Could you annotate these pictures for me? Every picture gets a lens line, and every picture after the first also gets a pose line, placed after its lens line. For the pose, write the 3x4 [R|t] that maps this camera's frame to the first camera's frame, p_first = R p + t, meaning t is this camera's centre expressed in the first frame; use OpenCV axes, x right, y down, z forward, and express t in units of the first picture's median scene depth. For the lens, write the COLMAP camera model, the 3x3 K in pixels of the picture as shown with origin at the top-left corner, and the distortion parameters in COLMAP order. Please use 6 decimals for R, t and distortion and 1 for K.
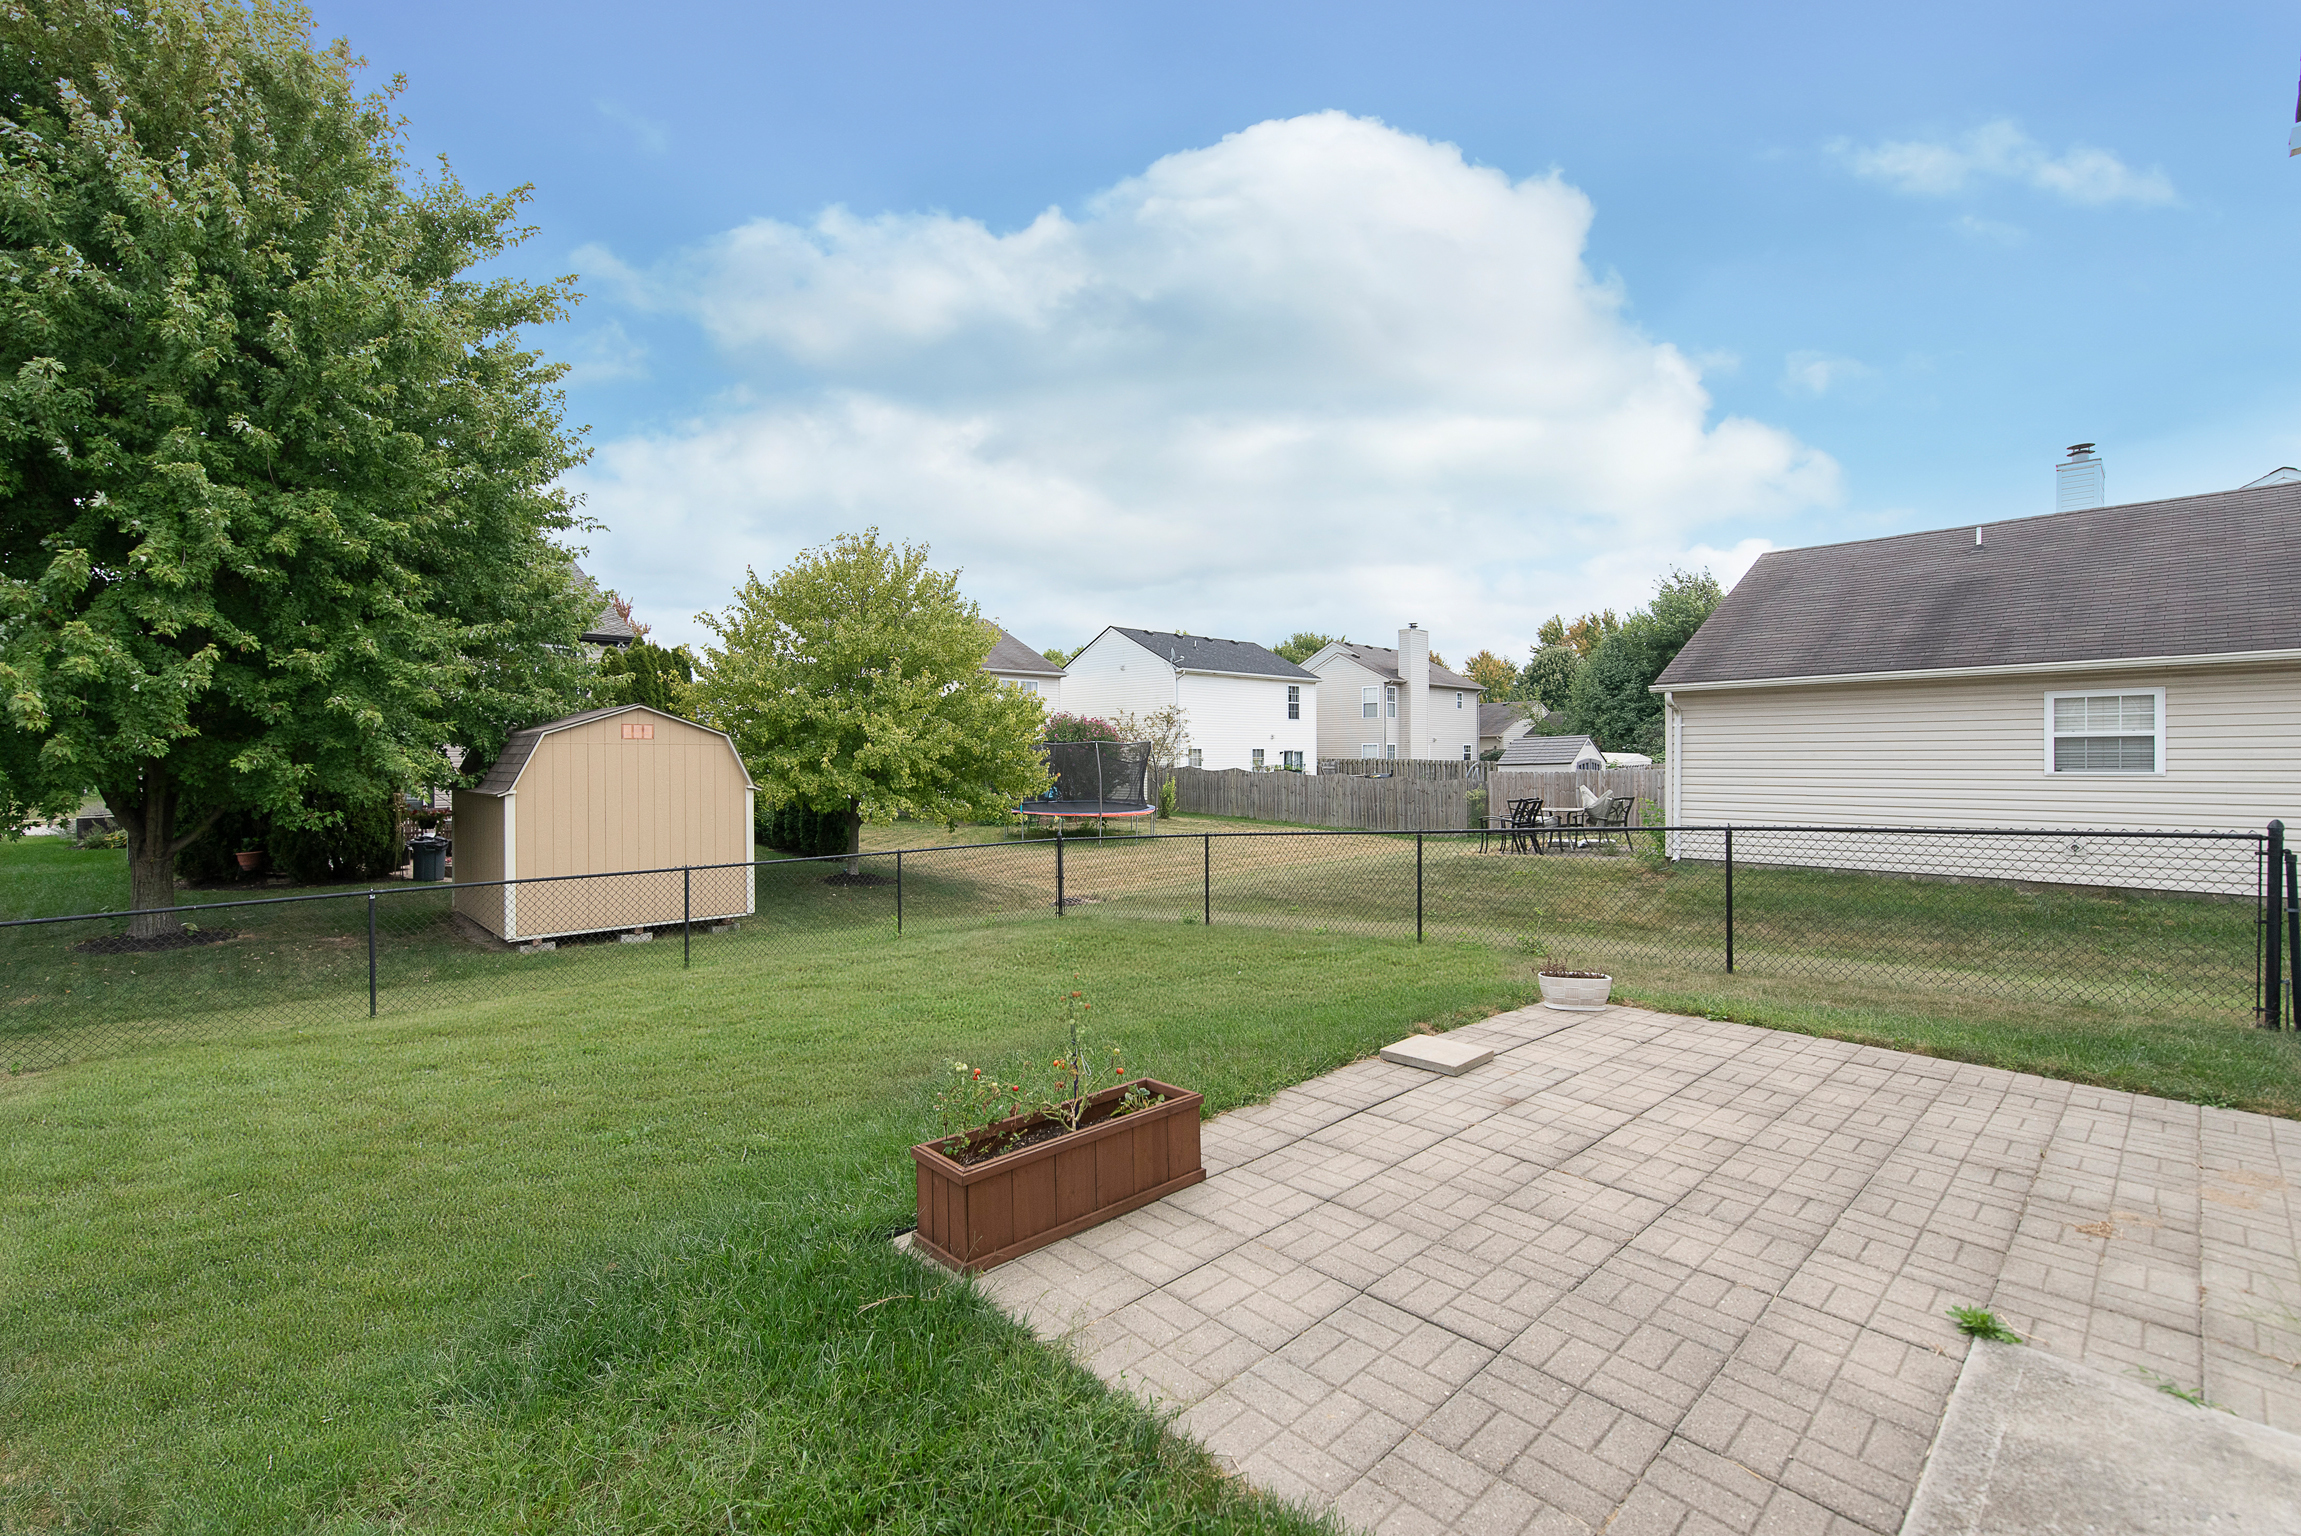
lens RADIAL K [[999.3, 0, 1147.7], [0, 999.3, 753.9], [0, 0, 1]] dist [0.005008, -0.001409]
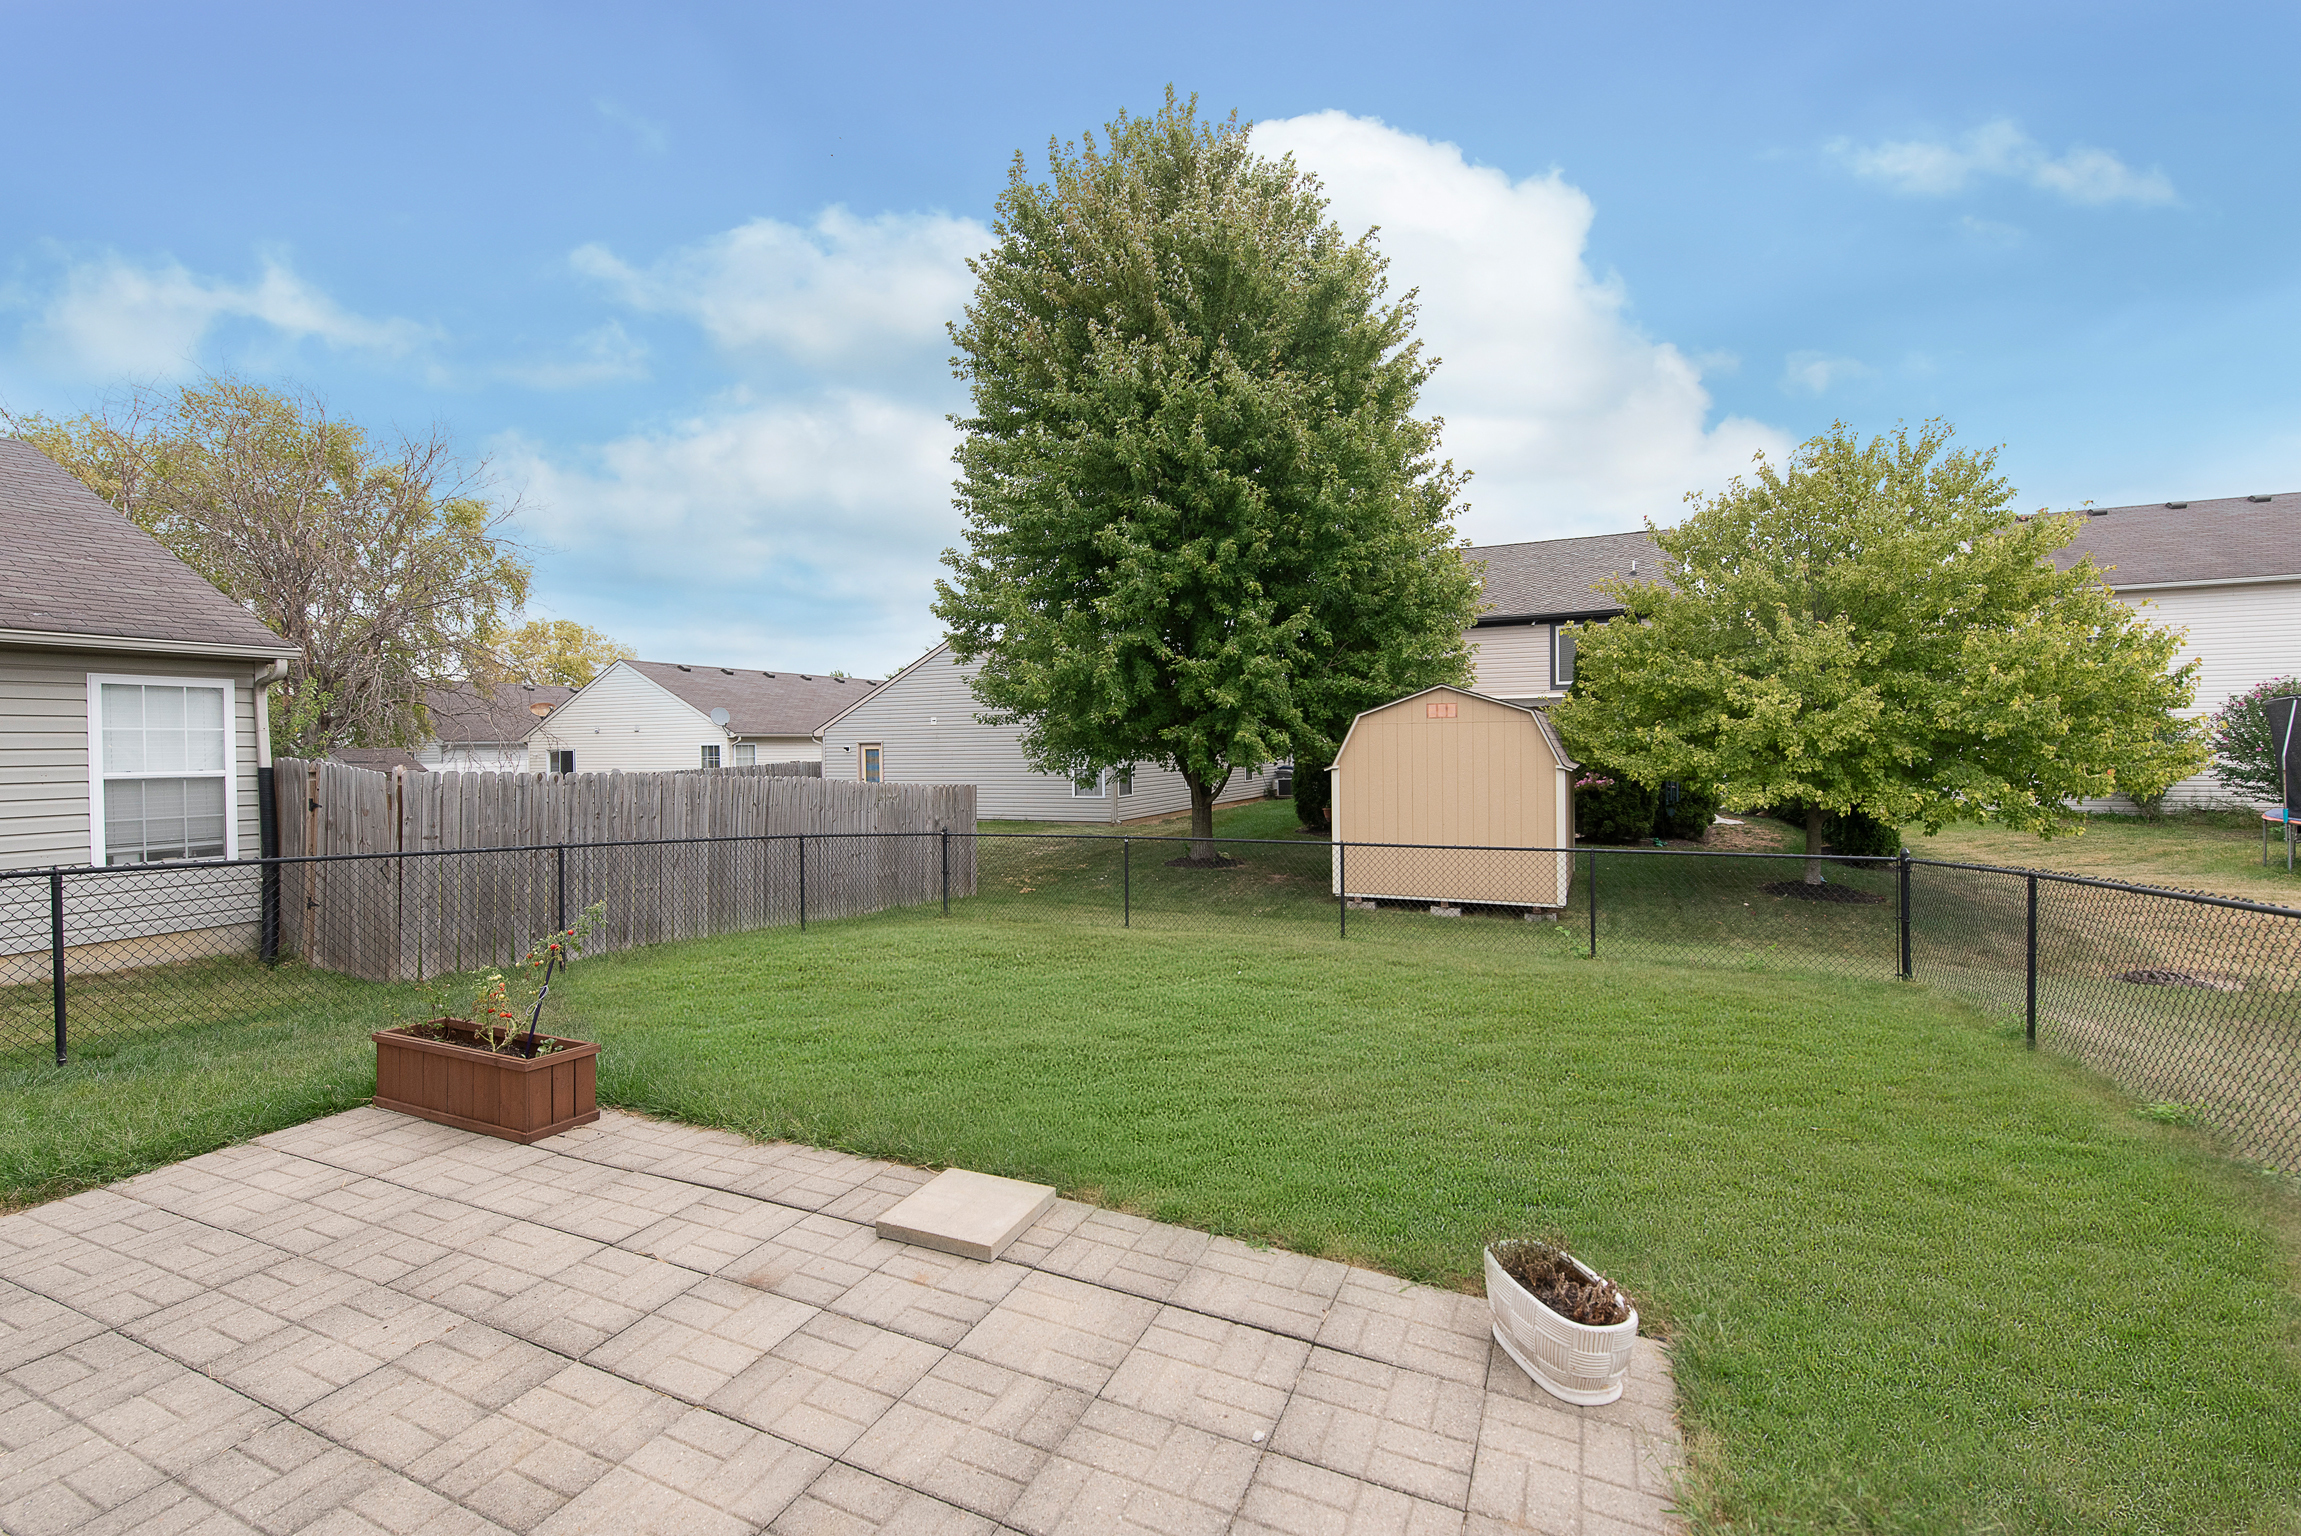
lens RADIAL K [[999.3, 0, 1113.7], [0, 999.3, 756.1], [0, 0, 1]] dist [0.005008, -0.001409]
pose [[0.363285, 0.010562, -0.931618, 1.200540], [0.013887, 0.999763, 0.016749, 0.007397], [0.931574, -0.019022, 0.363053, 1.144711]]
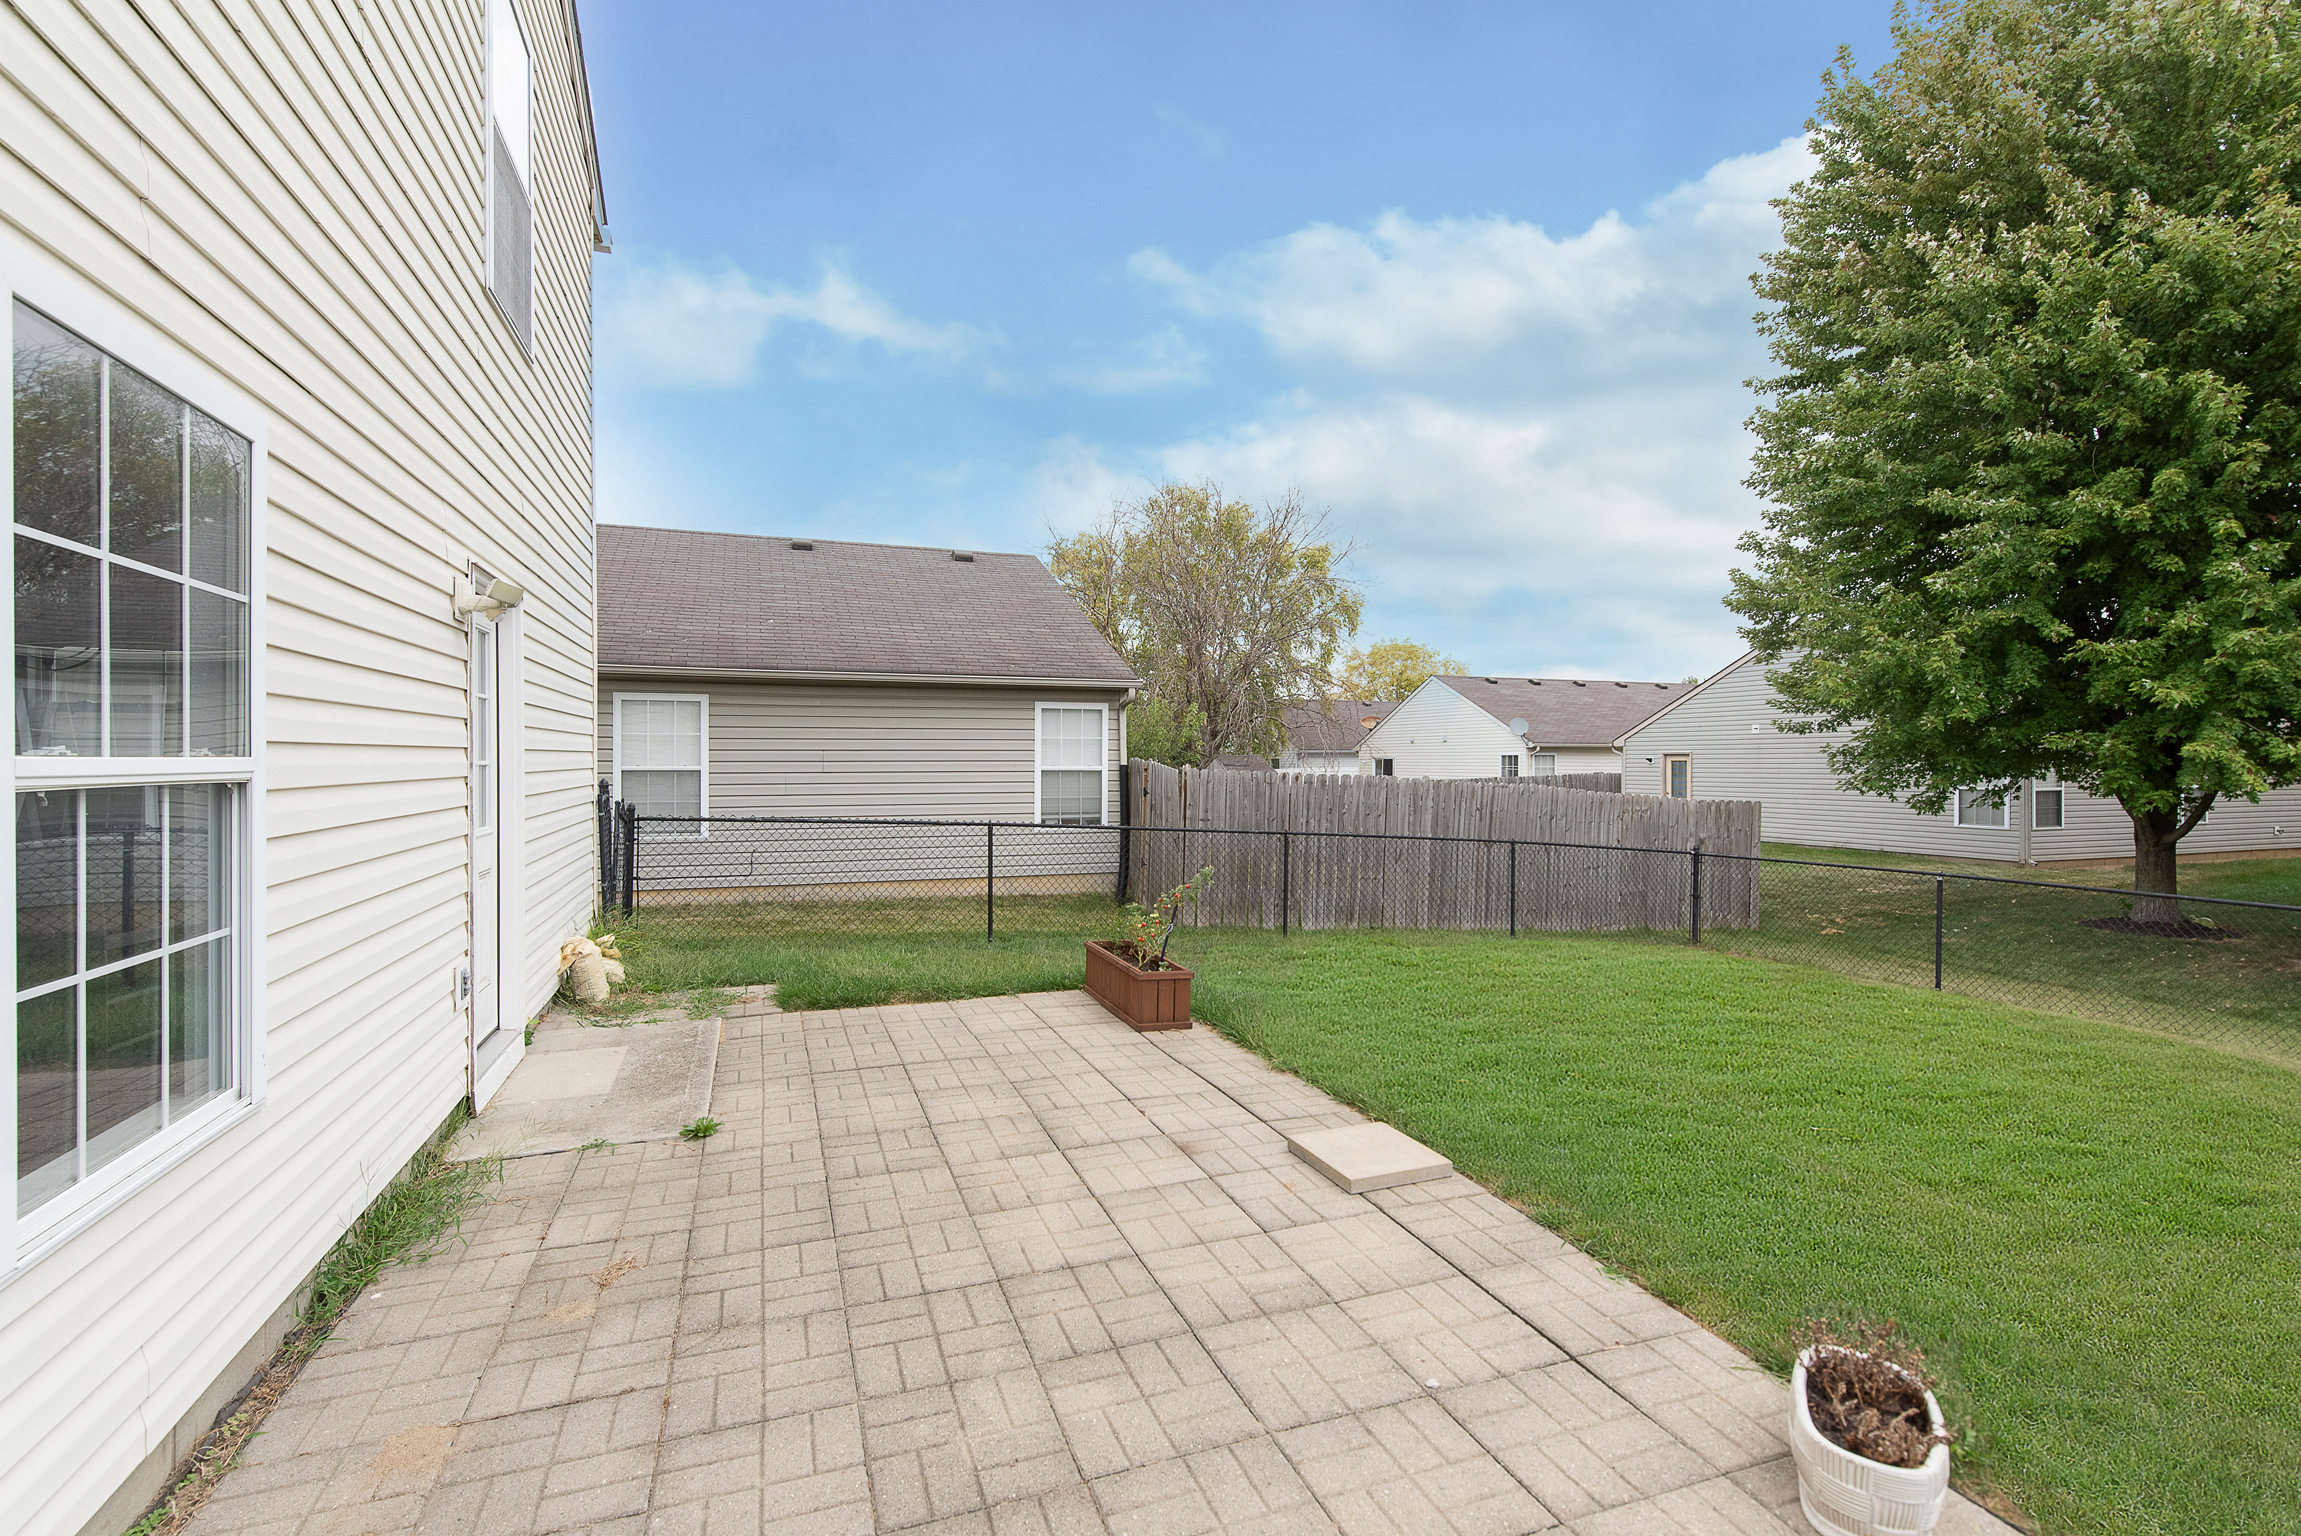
lens RADIAL K [[999.3, 0, 1138.8], [0, 999.3, 764.3], [0, 0, 1]] dist [0.005008, -0.001409]
pose [[-0.391391, 0.007527, -0.920193, 1.336992], [0.002508, 0.999972, 0.007113, 0.021883], [0.920221, 0.000476, -0.391399, 1.501085]]
